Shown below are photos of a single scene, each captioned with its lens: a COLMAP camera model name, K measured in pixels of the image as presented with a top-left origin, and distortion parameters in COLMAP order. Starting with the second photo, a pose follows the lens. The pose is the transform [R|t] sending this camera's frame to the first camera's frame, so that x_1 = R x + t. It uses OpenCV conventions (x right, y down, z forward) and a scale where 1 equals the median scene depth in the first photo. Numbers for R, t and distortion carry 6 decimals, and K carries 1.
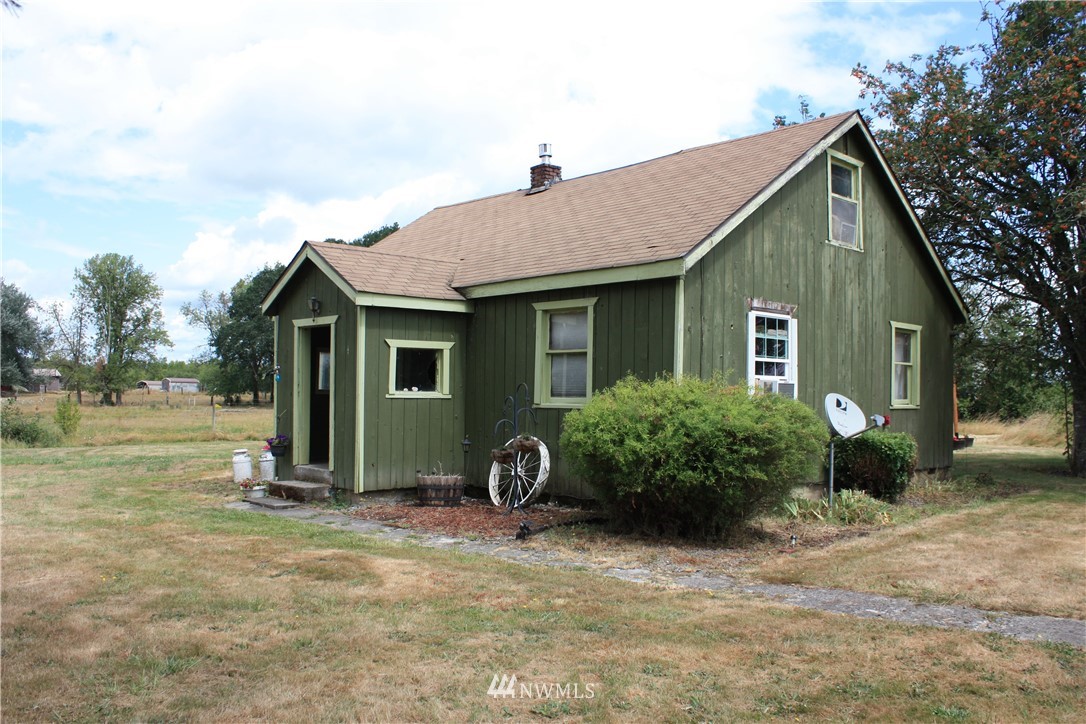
lens RADIAL K [[914.2, 0, 543.0], [0, 914.2, 362.0], [0, 0, 1]] dist [-0.161280, 0.145099]
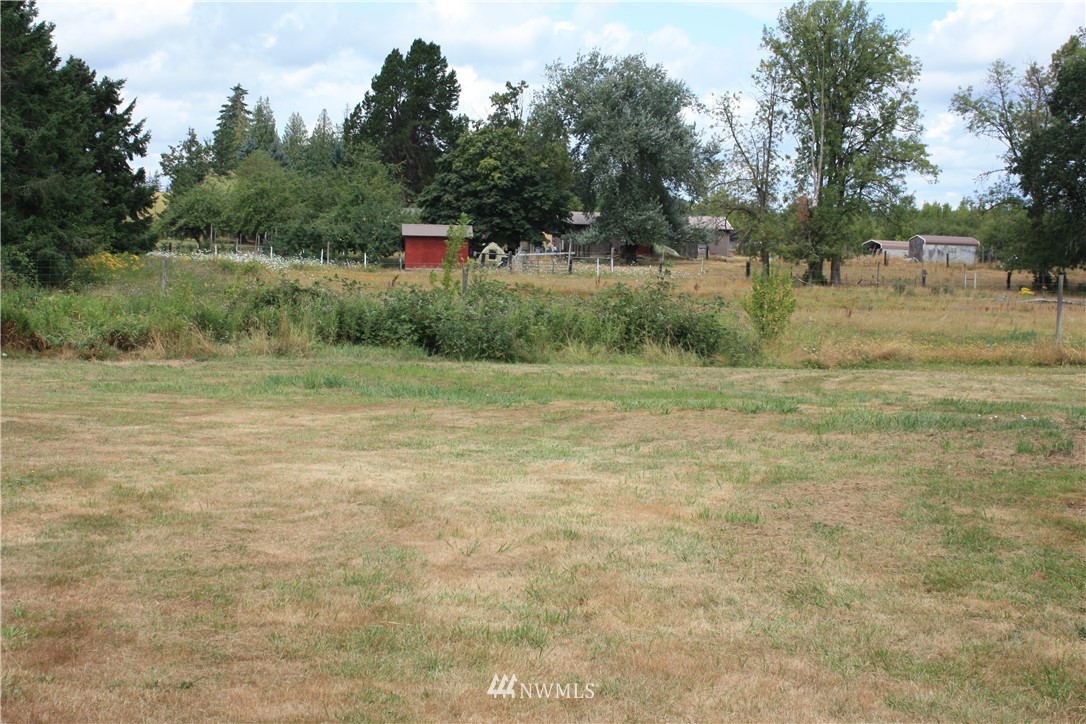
lens RADIAL K [[1096.1, 0, 543.0], [0, 1096.1, 362.0], [0, 0, 1]] dist [0.000472, 0.007049]
pose [[0.830910, 0.066889, -0.552372, -0.256297], [-0.004556, 0.993532, 0.113458, 0.020856], [0.556389, -0.091757, 0.825840, 0.351991]]
